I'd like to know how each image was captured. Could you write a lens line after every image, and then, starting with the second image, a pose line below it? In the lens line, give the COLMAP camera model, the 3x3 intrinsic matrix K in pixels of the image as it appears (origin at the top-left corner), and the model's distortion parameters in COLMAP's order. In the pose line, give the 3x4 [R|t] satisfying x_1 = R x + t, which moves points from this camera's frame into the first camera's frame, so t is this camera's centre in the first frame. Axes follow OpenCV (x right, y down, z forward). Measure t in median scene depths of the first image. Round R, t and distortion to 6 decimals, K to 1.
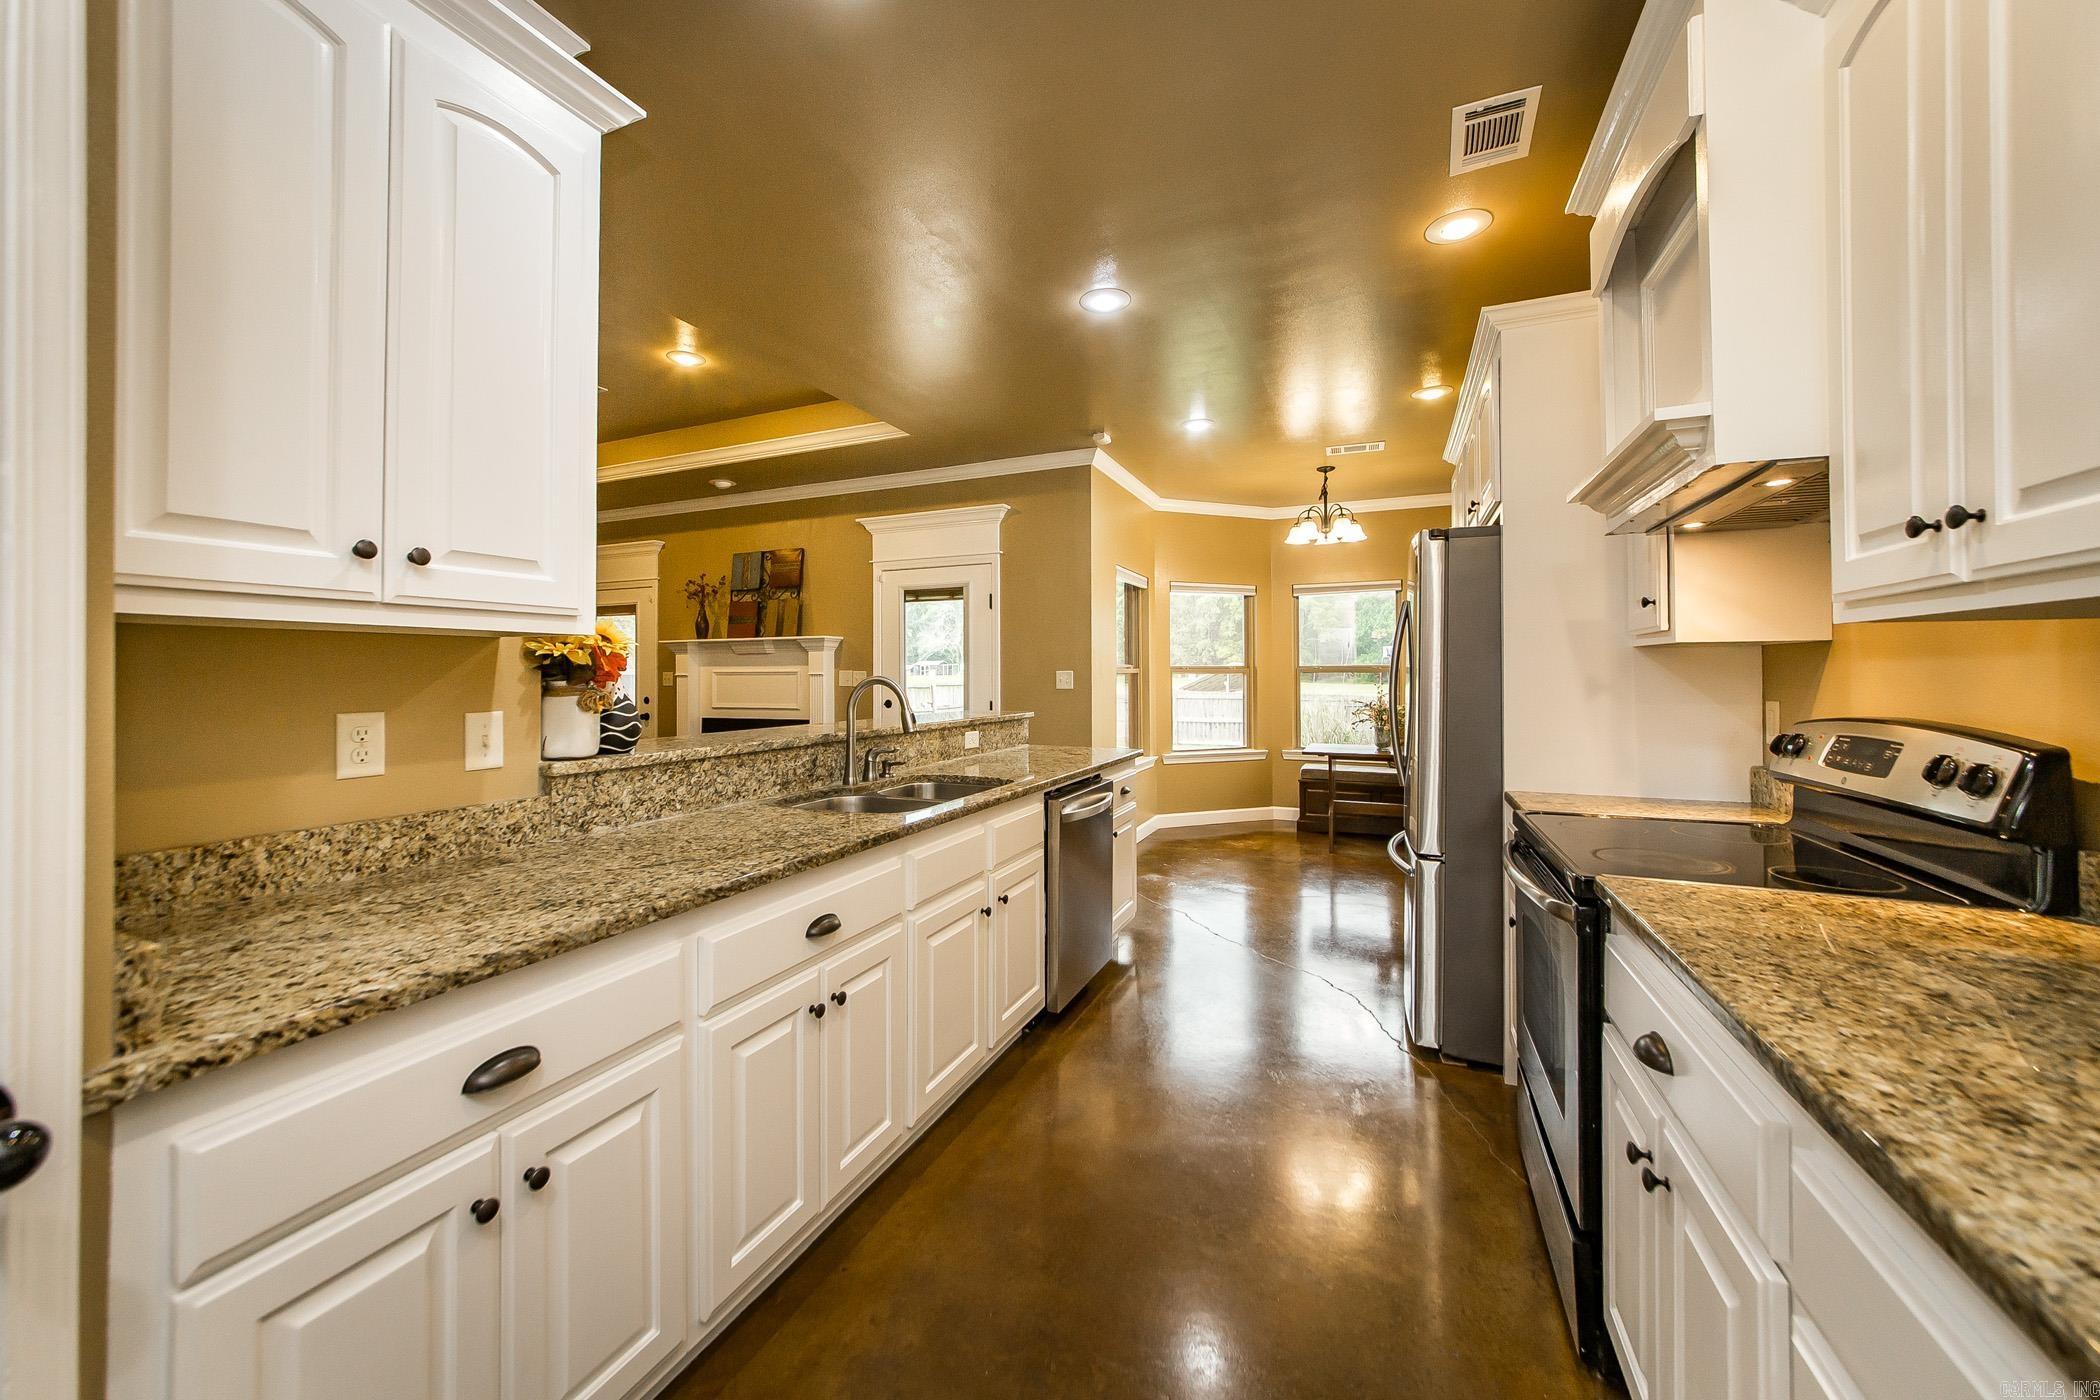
lens RADIAL K [[735.5, 0, 1065.8], [0, 735.5, 662.2], [0, 0, 1]] dist [-0.004606, 0.000053]
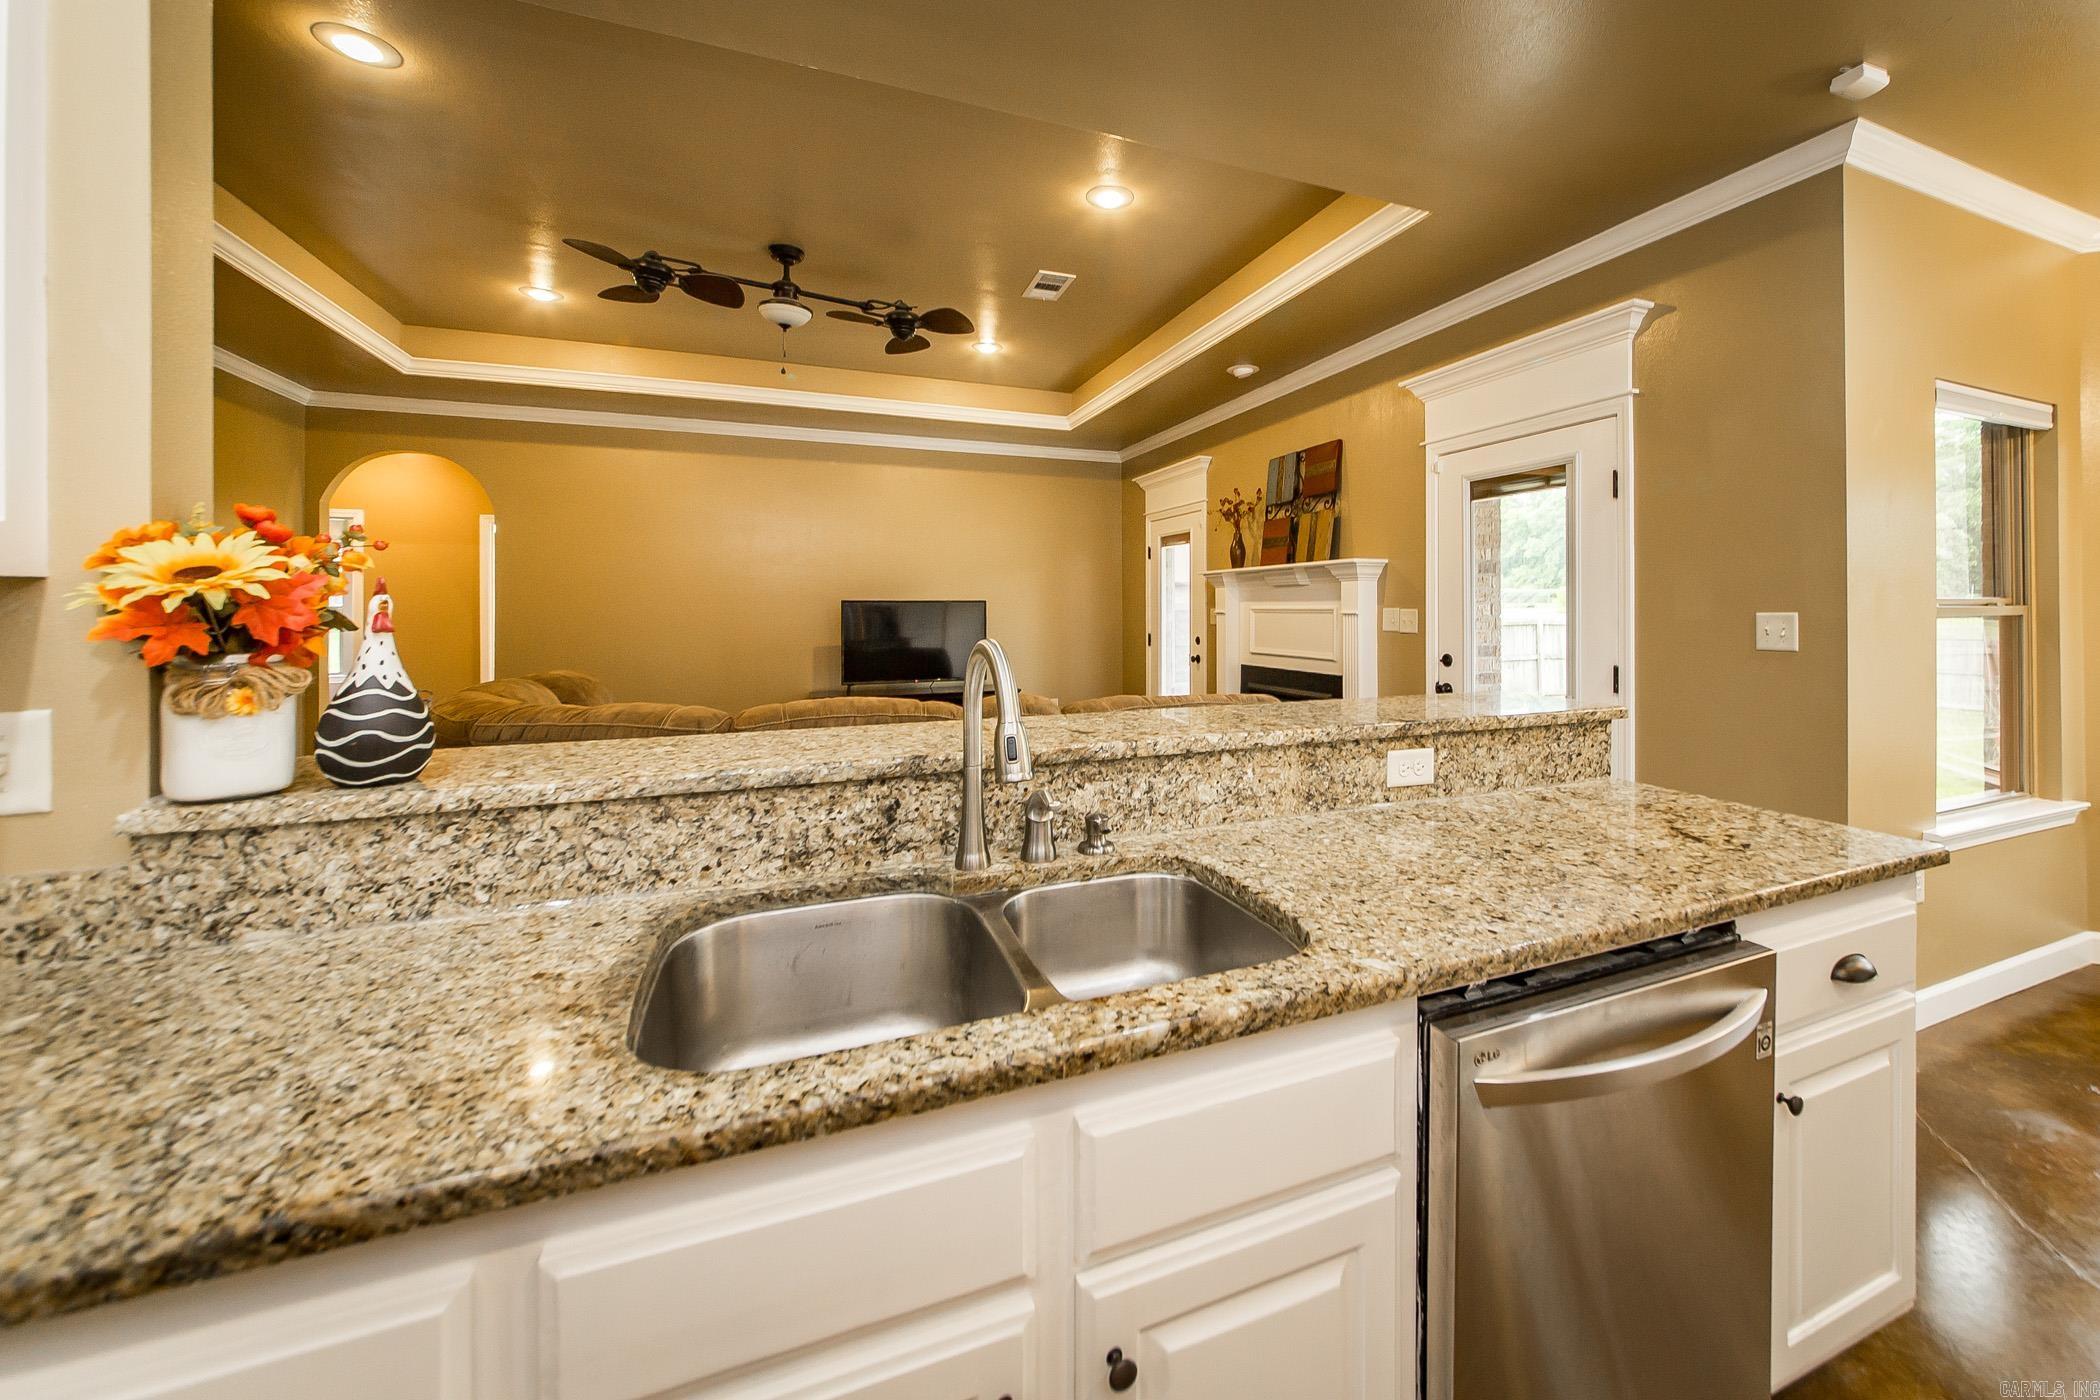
lens RADIAL K [[822.2, 0, 1129.8], [0, 822.2, 597.8], [0, 0, 1]] dist [-0.008251, 0.000858]
pose [[0.715886, -0.006249, -0.698189, 0.069720], [0.010777, 0.999940, 0.002100, -0.003025], [0.698134, -0.009028, 0.715910, 0.324989]]
